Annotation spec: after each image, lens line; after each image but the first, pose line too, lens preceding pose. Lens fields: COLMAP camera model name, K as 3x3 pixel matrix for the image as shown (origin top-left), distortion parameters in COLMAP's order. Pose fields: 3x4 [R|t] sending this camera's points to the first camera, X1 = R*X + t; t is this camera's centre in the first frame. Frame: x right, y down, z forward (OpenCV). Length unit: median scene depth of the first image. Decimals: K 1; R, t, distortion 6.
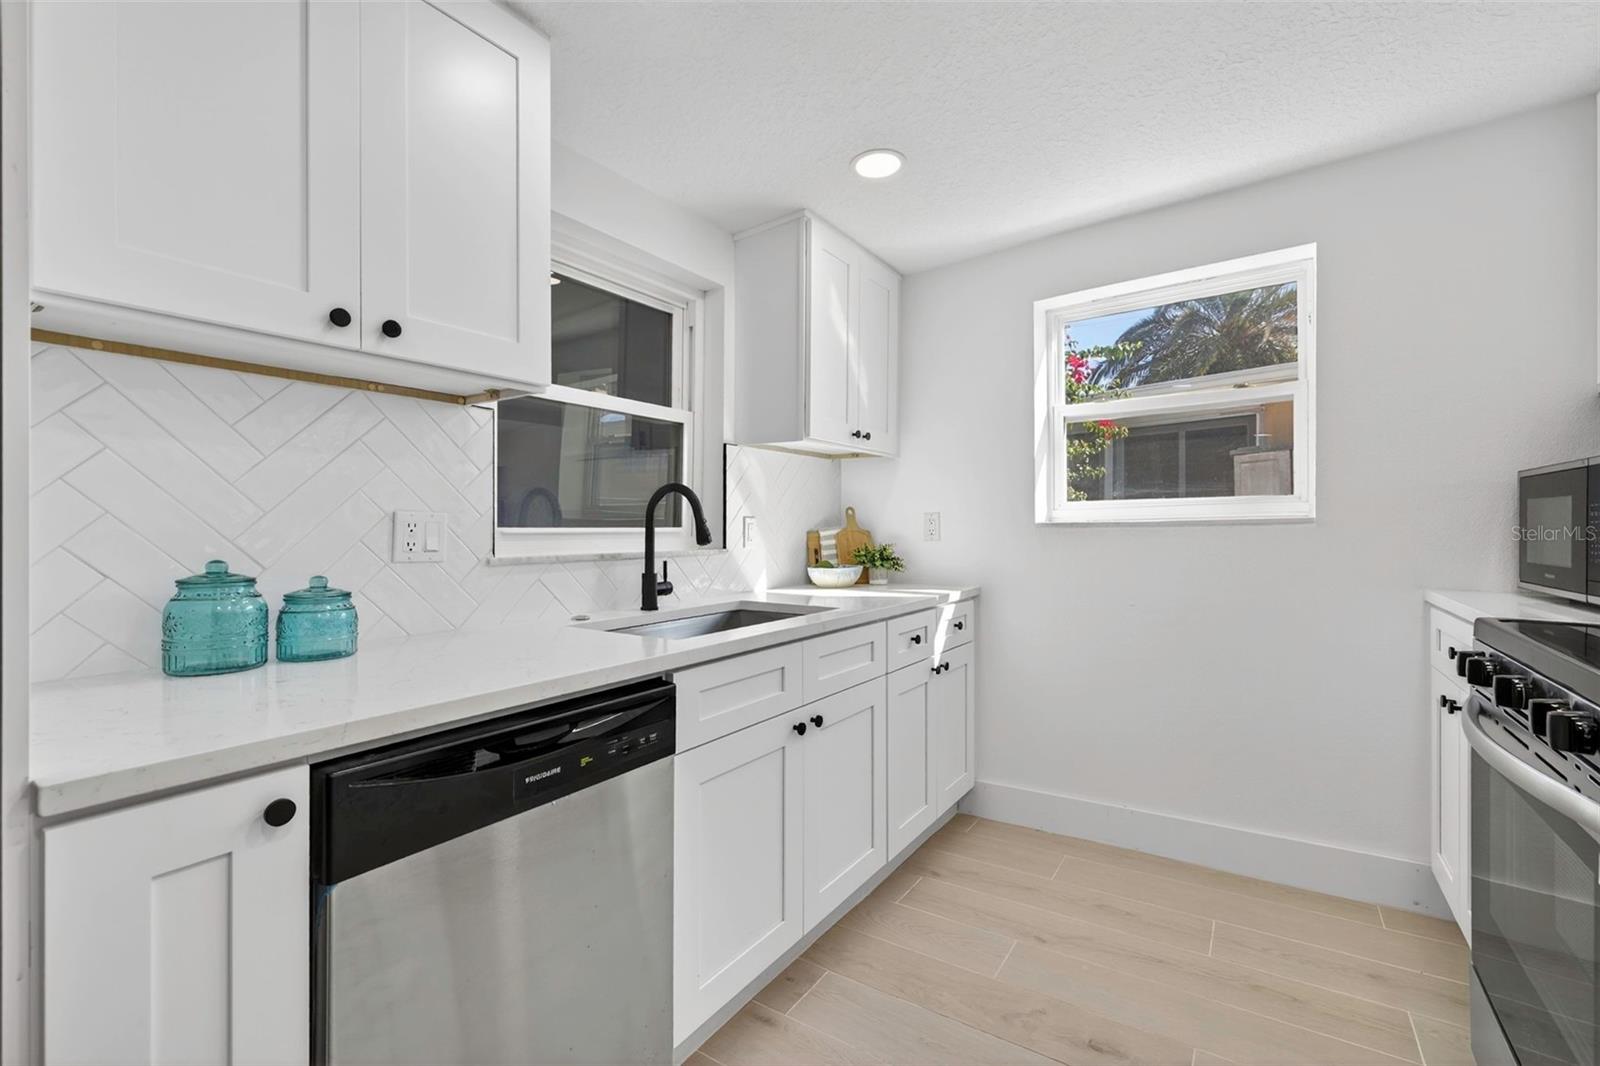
lens RADIAL K [[684.1, 0, 797.9], [0, 684.1, 523.0], [0, 0, 1]] dist [0.011178, -0.000321]
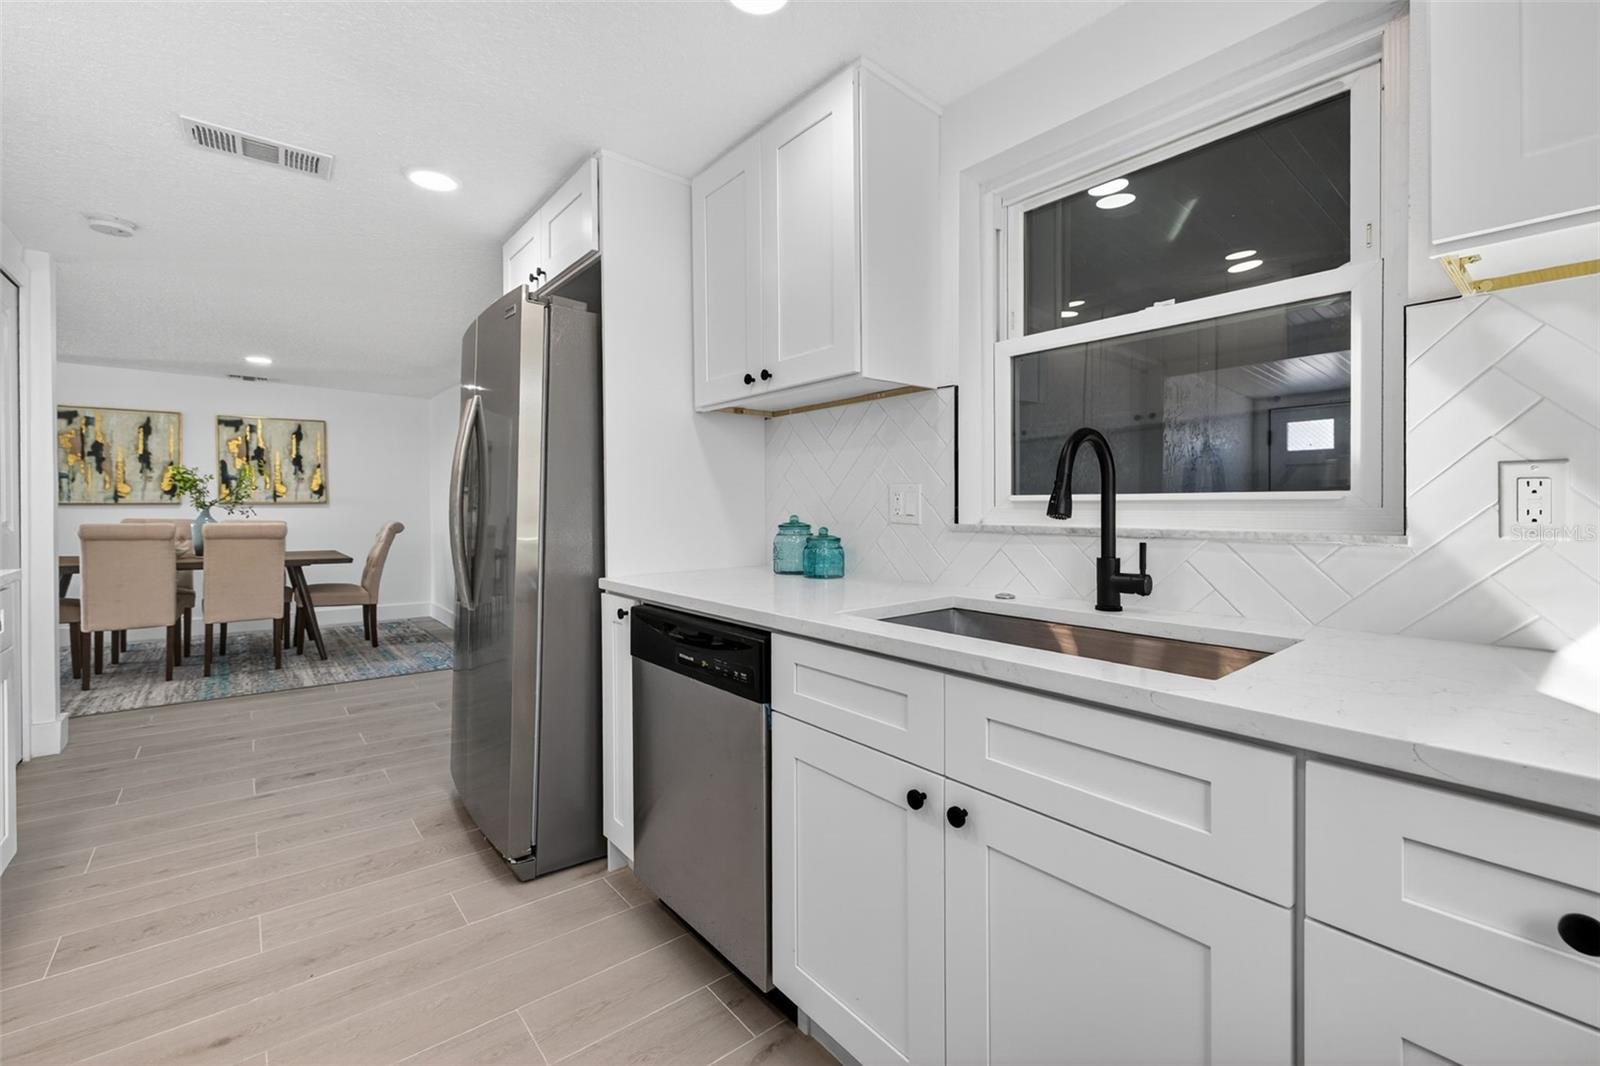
lens RADIAL K [[674.1, 0, 794.9], [0, 674.1, 519.1], [0, 0, 1]] dist [0.005749, -0.000114]
pose [[-0.265763, 0.032581, -0.963488, 0.442575], [0.015105, 0.999447, 0.029630, 0.005666], [0.963920, -0.006679, -0.266109, 0.709272]]
